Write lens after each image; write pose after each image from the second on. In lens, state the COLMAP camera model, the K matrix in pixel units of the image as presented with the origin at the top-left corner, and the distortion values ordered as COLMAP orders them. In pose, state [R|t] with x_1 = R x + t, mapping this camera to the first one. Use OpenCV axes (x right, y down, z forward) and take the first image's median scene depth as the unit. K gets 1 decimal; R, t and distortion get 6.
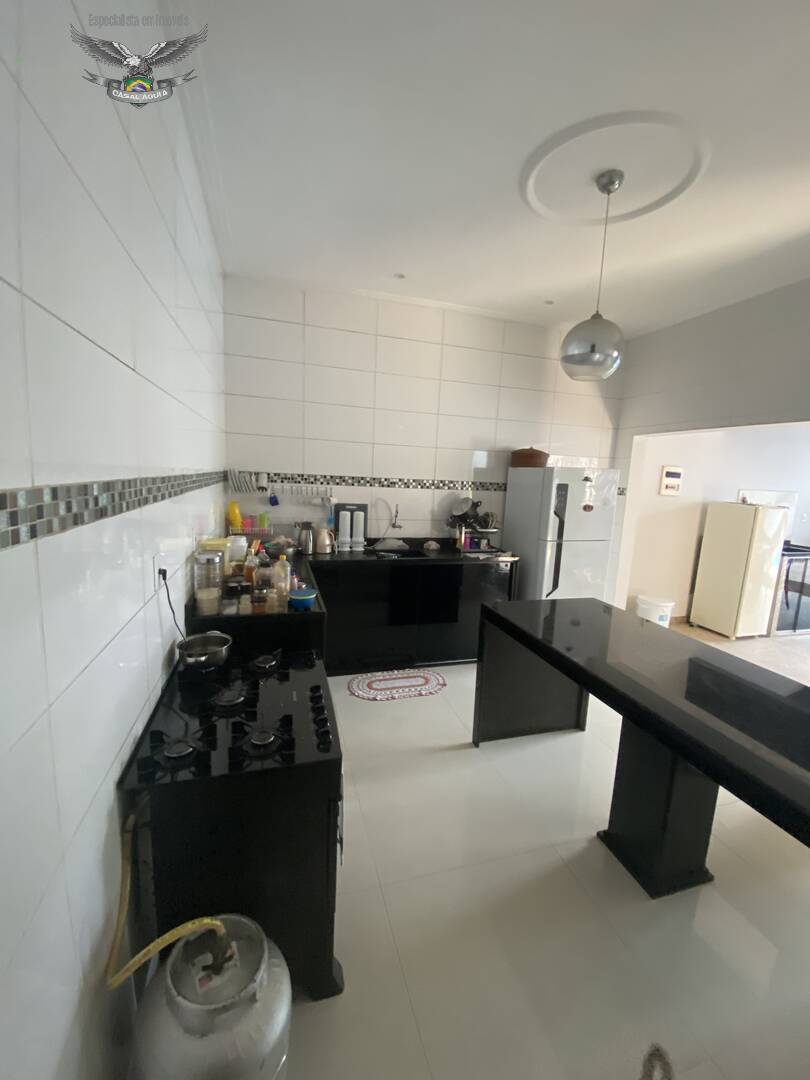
lens RADIAL K [[436.5, 0, 407.0], [0, 436.5, 536.7], [0, 0, 1]] dist [0.018534, -0.018620]
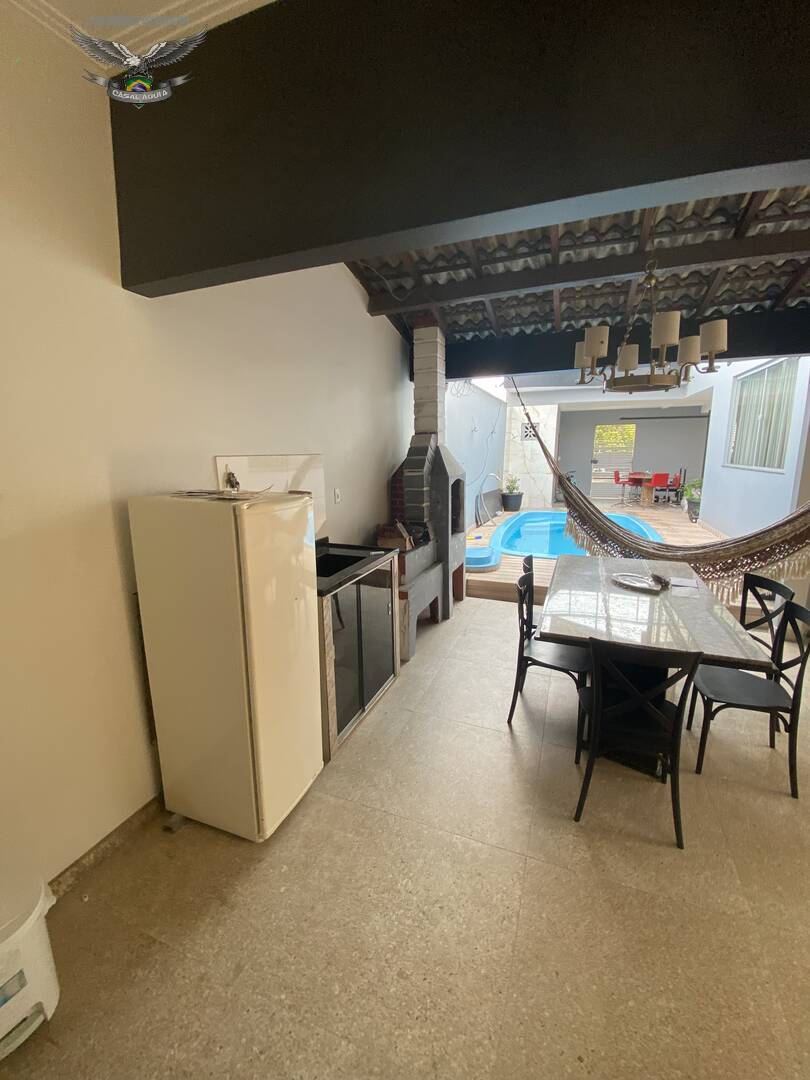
lens RADIAL K [[436.5, 0, 407.0], [0, 436.5, 536.7], [0, 0, 1]] dist [0.018534, -0.018620]
pose [[0.613012, -0.196705, 0.765195, 0.544468], [0.155767, 0.979592, 0.127031, -0.056859], [-0.774566, 0.041320, 0.631142, 0.604644]]
